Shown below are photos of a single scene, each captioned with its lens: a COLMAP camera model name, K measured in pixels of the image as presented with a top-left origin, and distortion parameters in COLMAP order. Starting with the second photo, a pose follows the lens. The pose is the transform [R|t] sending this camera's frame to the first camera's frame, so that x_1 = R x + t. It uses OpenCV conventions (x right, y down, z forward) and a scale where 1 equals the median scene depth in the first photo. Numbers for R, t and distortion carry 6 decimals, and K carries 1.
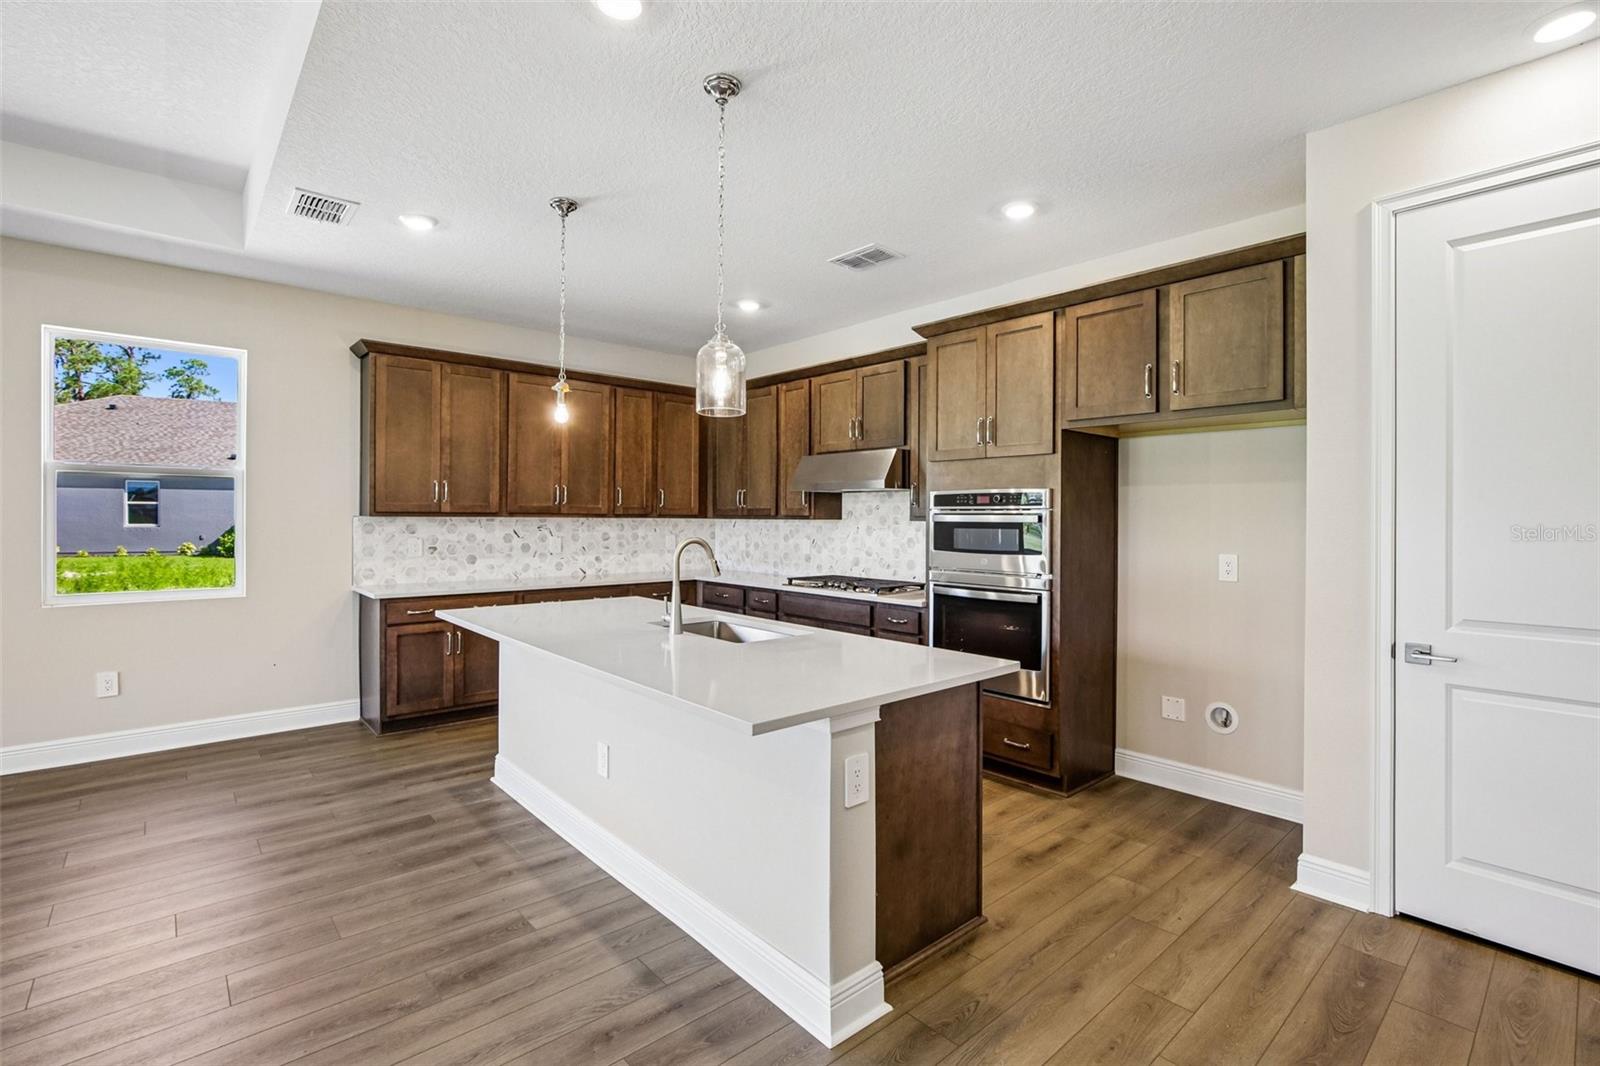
lens RADIAL K [[732.7, 0, 810.1], [0, 732.7, 522.1], [0, 0, 1]] dist [-0.022521, 0.008056]
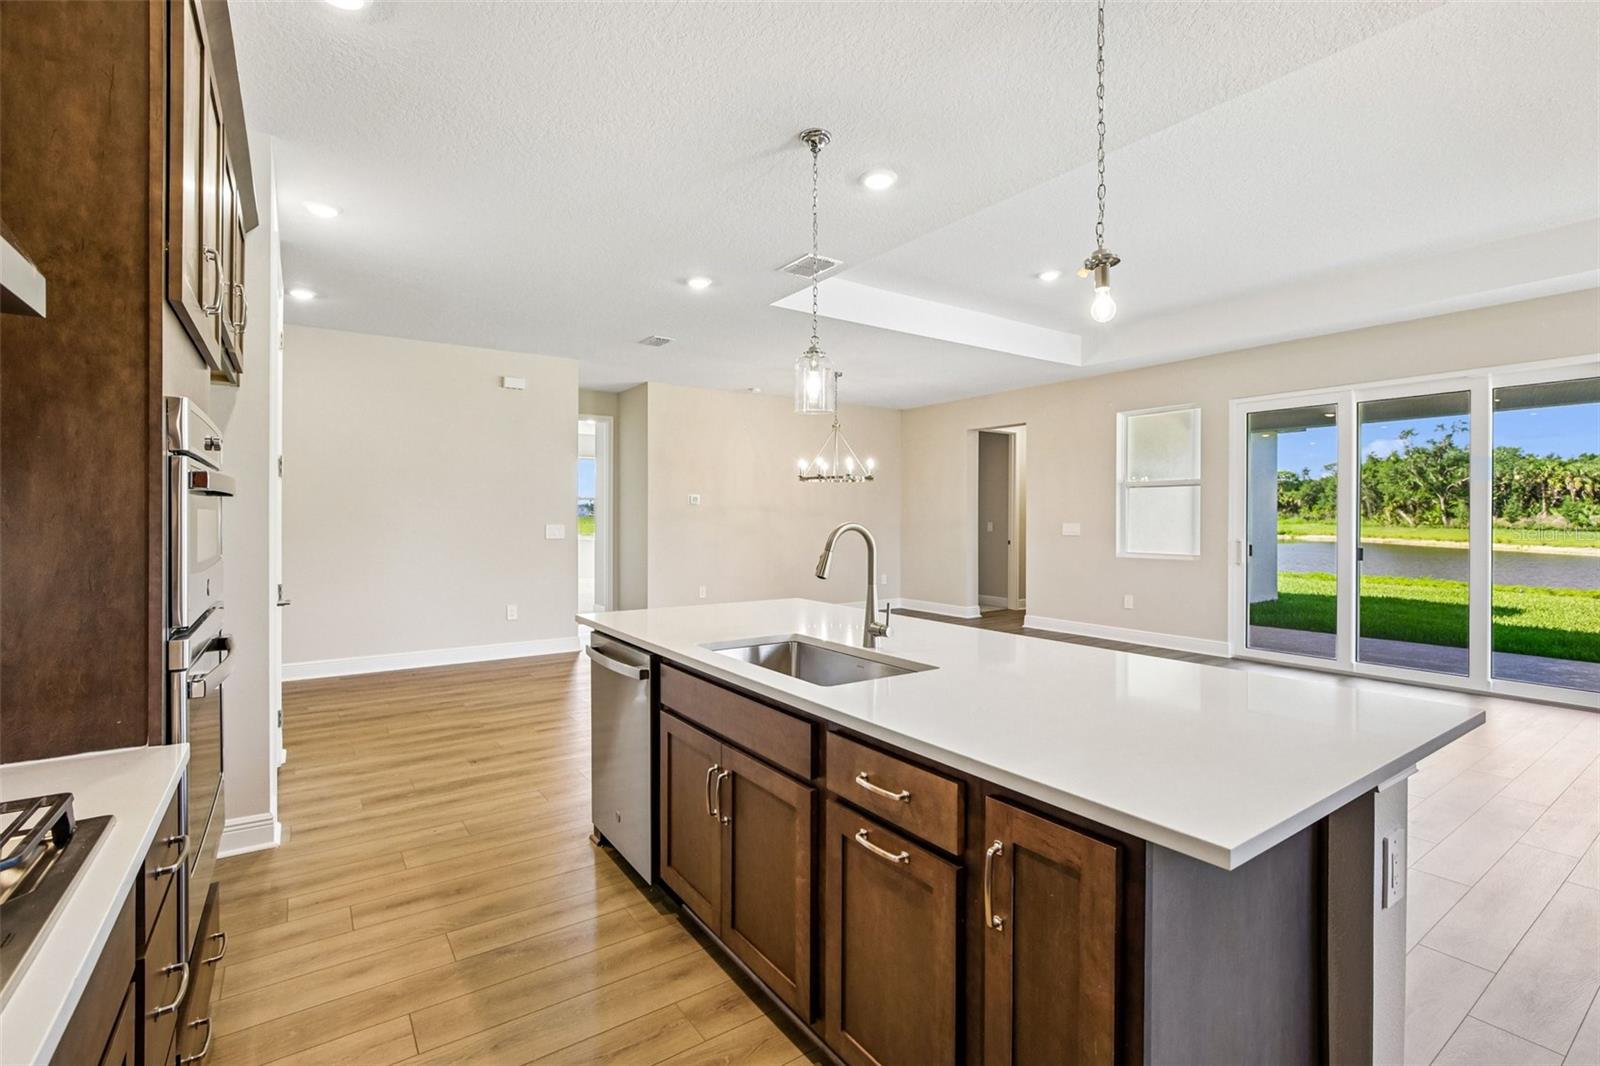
lens RADIAL K [[730.3, 0, 811.4], [0, 730.3, 524.3], [0, 0, 1]] dist [-0.022948, 0.007294]
pose [[-0.992980, -0.008677, 0.117967, -0.134066], [-0.006707, 0.999832, 0.017079, 0.006731], [-0.118095, 0.016168, -0.992871, 1.135253]]
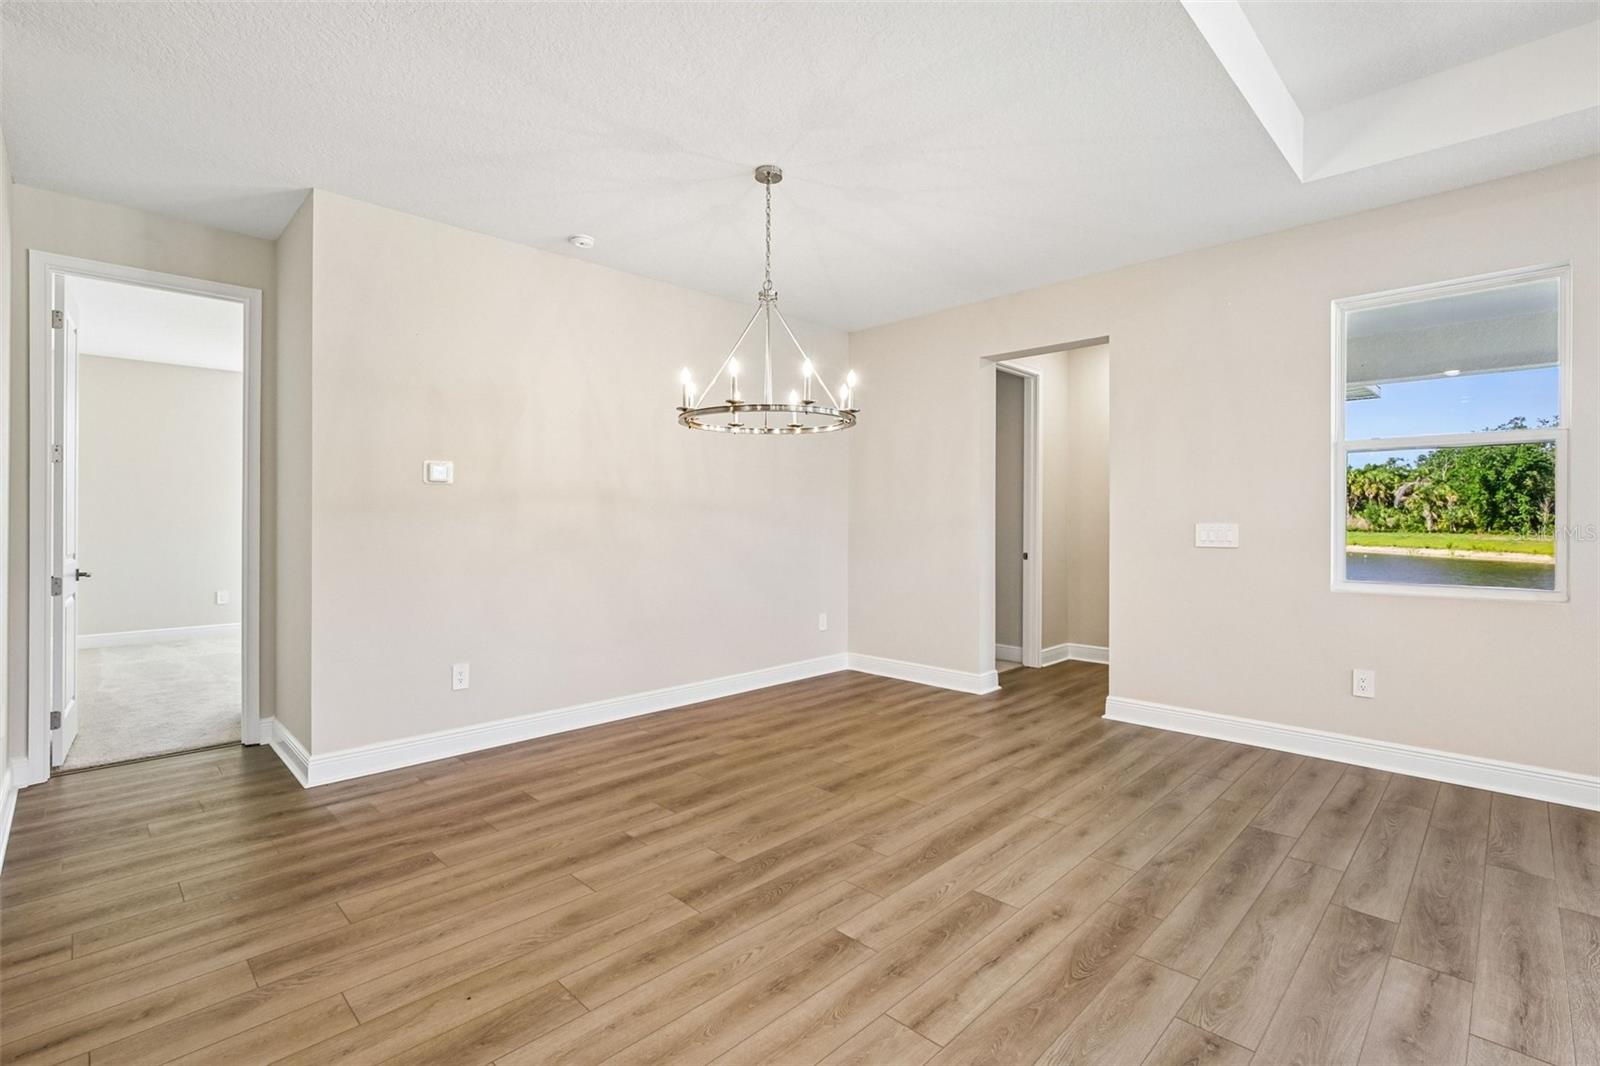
lens RADIAL K [[732.7, 0, 810.1], [0, 732.7, 522.1], [0, 0, 1]] dist [-0.022521, 0.008056]
pose [[-0.998119, -0.005501, -0.061064, 0.006145], [-0.005965, 0.999955, 0.007423, 0.025224], [0.061021, 0.007773, -0.998106, 0.200575]]
